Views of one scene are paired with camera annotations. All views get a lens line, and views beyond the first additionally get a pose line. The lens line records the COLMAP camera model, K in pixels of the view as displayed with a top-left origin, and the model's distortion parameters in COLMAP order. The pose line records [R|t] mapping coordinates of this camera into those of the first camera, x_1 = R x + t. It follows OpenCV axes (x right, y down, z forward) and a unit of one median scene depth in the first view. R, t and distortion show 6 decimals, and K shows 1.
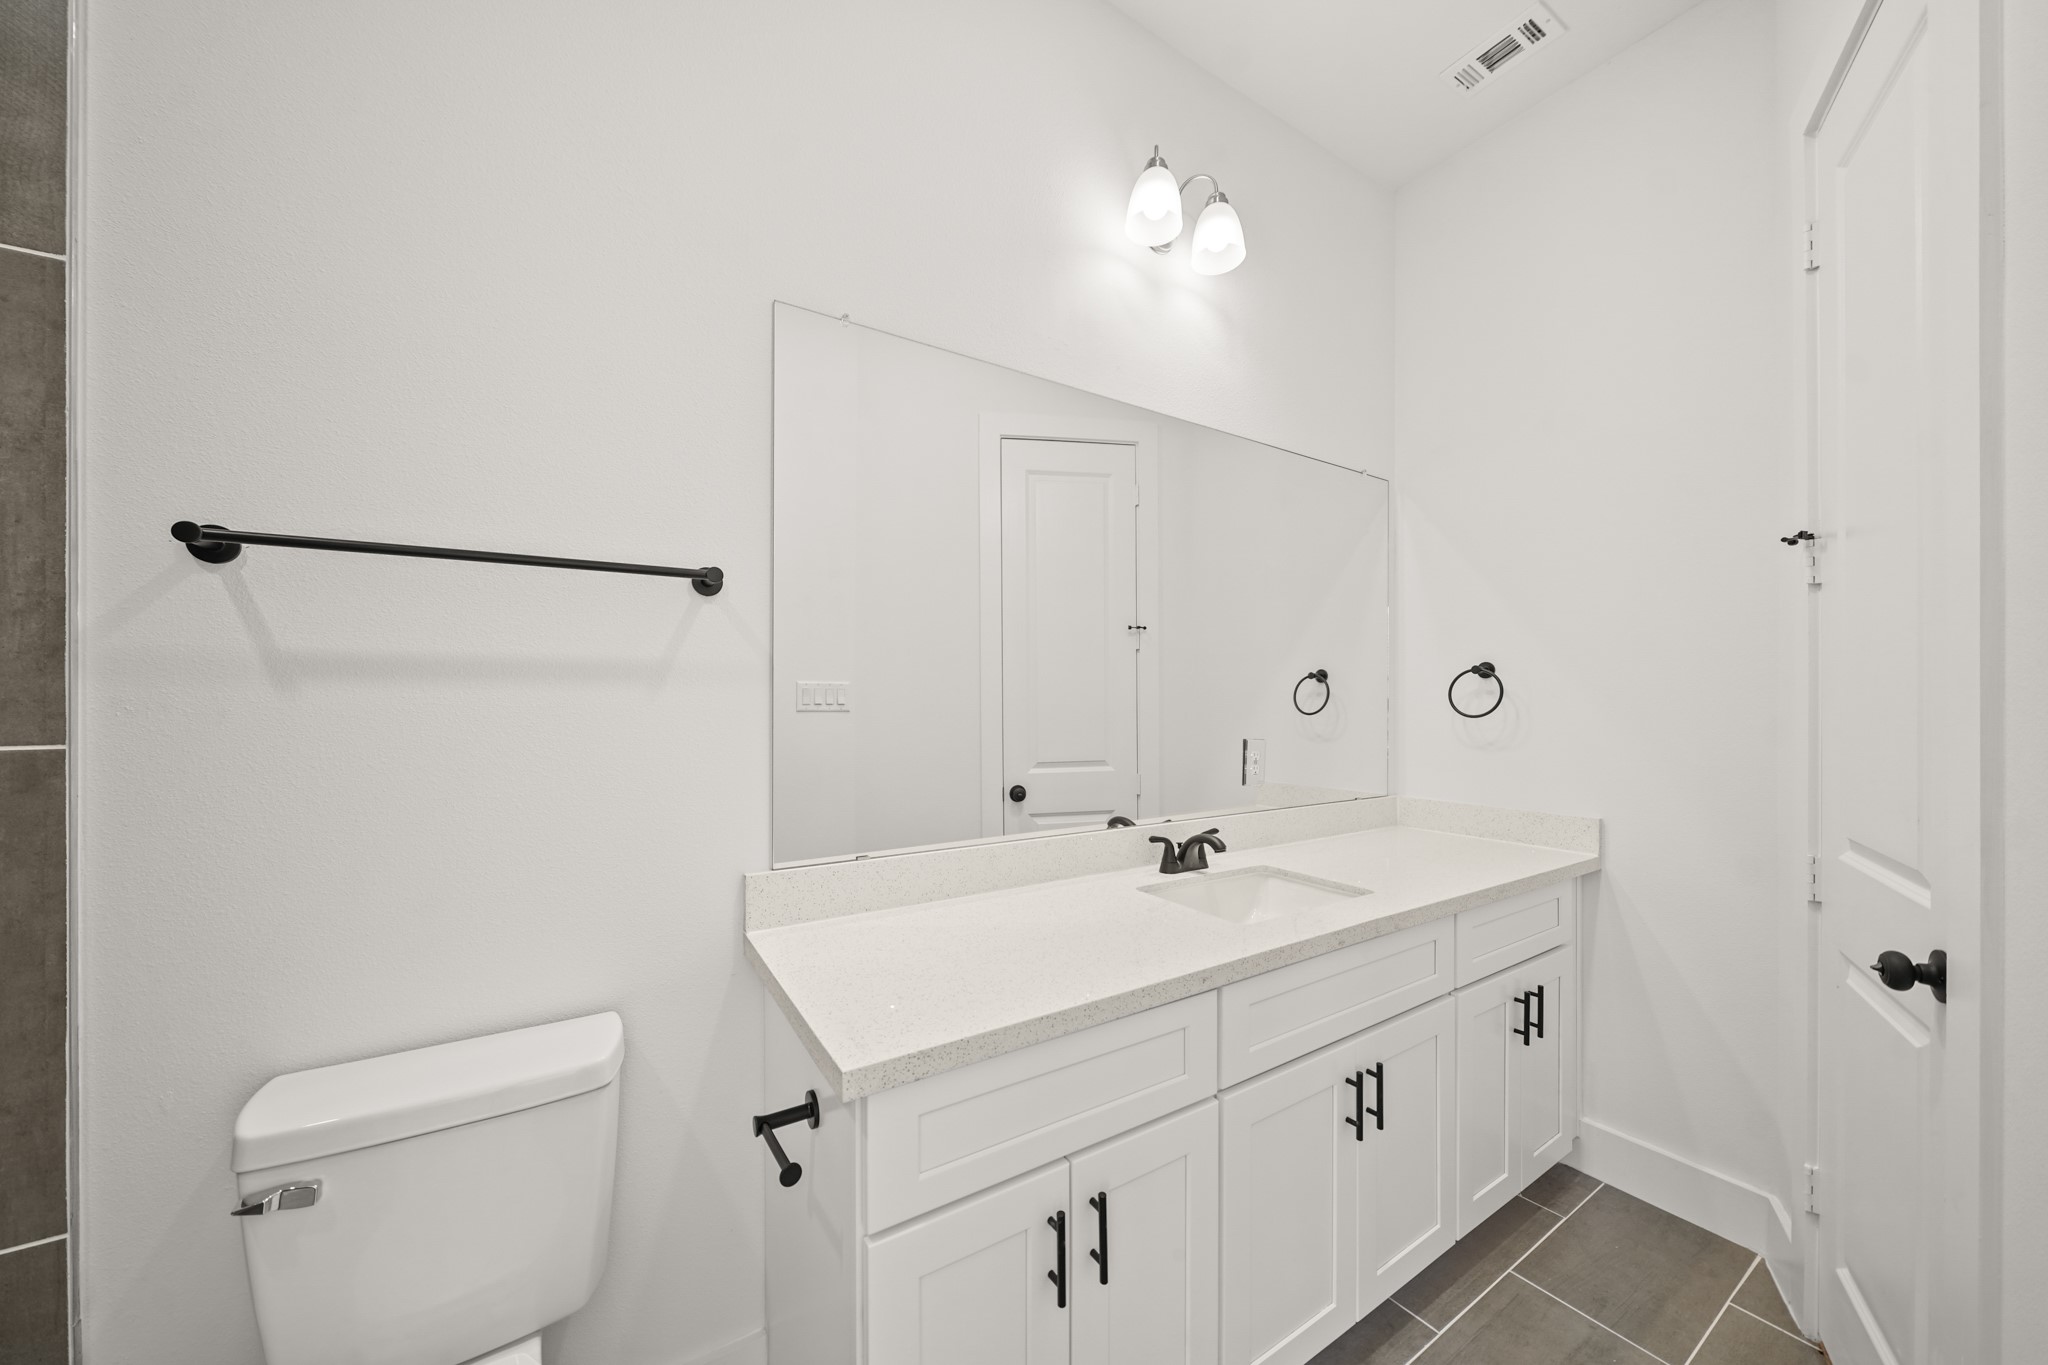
lens RADIAL K [[725.9, 0, 1037.1], [0, 725.9, 695.3], [0, 0, 1]] dist [-0.001725, -0.000154]
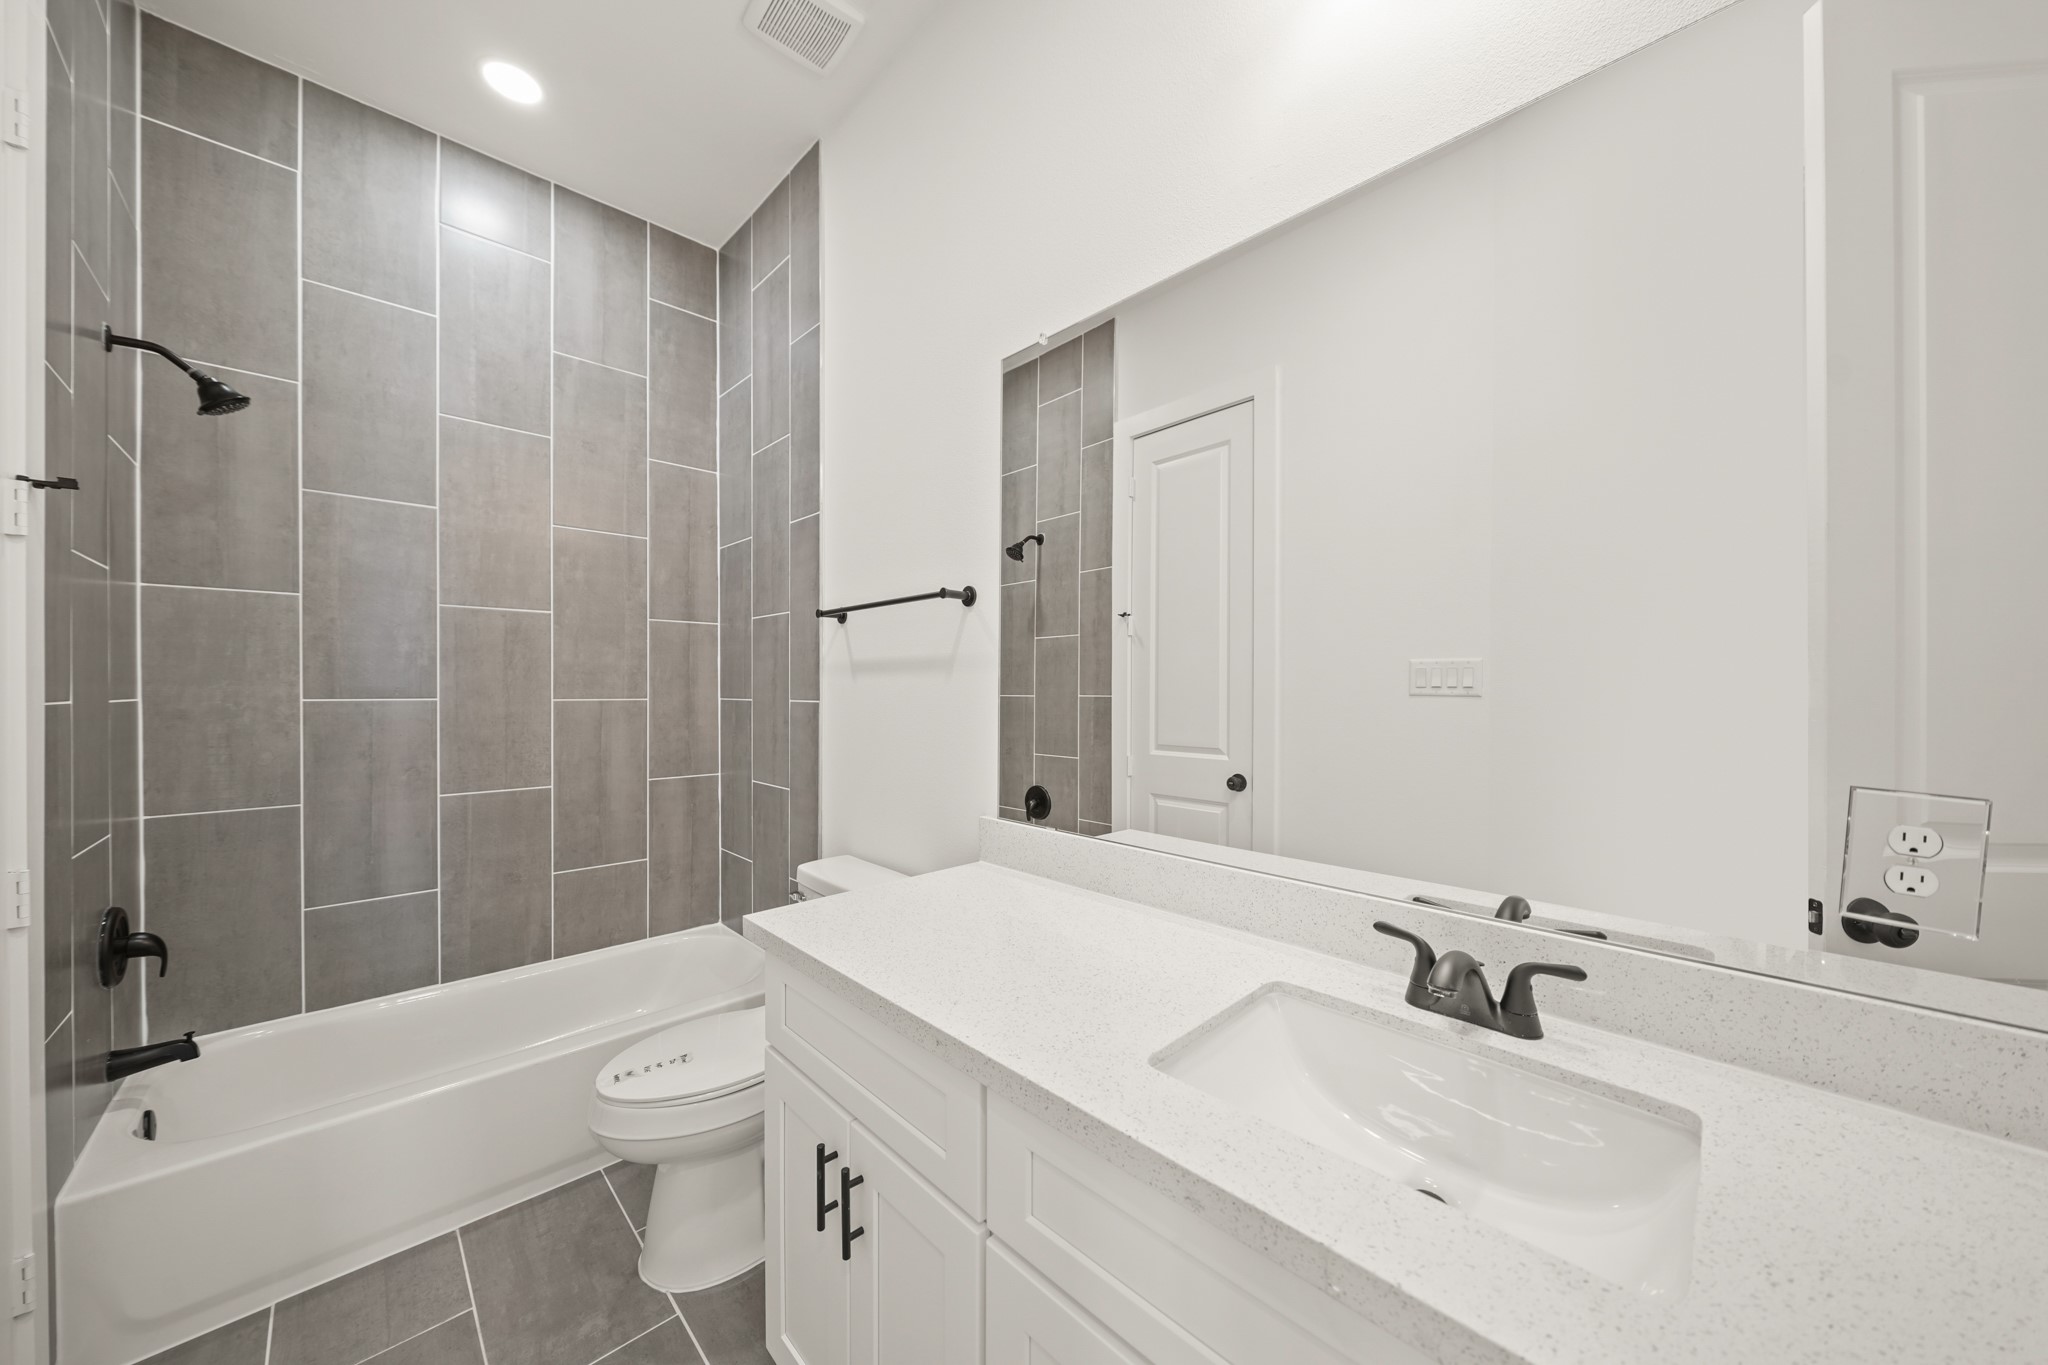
lens RADIAL K [[725.9, 0, 1033.7], [0, 725.9, 685.5], [0, 0, 1]] dist [-0.001725, -0.000154]
pose [[0.190694, 0.002758, -0.981646, 0.653402], [0.008381, 0.999955, 0.004438, 0.004965], [0.981614, -0.009073, 0.190662, 0.619603]]
